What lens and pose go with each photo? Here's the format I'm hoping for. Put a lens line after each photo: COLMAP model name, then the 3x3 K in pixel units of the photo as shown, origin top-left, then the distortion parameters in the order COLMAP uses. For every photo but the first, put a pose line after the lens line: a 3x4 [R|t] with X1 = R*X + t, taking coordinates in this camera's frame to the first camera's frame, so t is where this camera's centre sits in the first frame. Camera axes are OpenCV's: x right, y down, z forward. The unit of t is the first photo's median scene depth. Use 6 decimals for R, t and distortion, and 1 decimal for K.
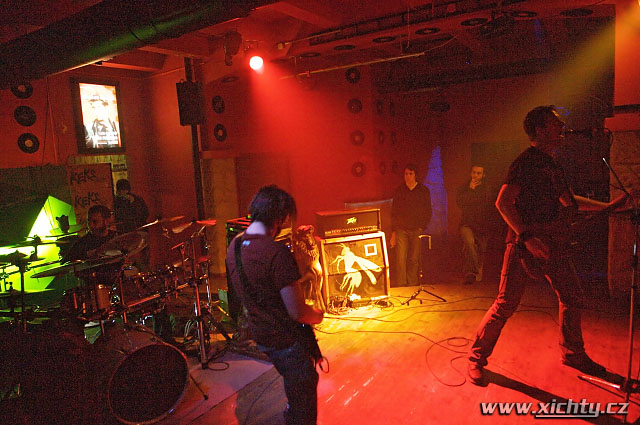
lens RADIAL K [[440.8, 0, 318.3], [0, 440.8, 212.1], [0, 0, 1]] dist [-0.100659, 0.053599]
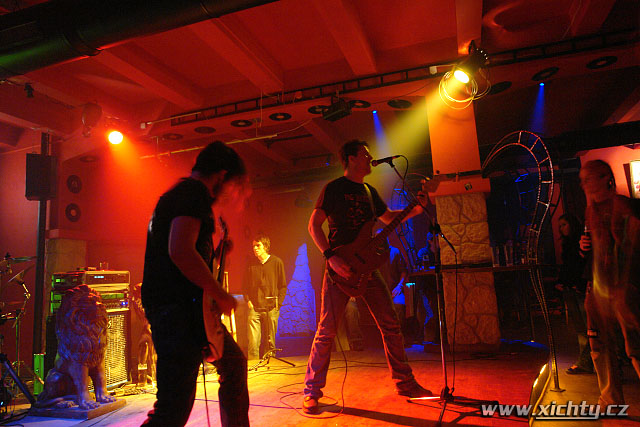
lens RADIAL K [[440.8, 0, 318.3], [0, 440.8, 213.1], [0, 0, 1]] dist [-0.100659, 0.053599]
pose [[0.965348, 0.048783, 0.256367, 0.077522], [0.027844, 0.957512, -0.287045, 0.153274], [-0.259478, 0.284237, 0.922974, 0.006830]]
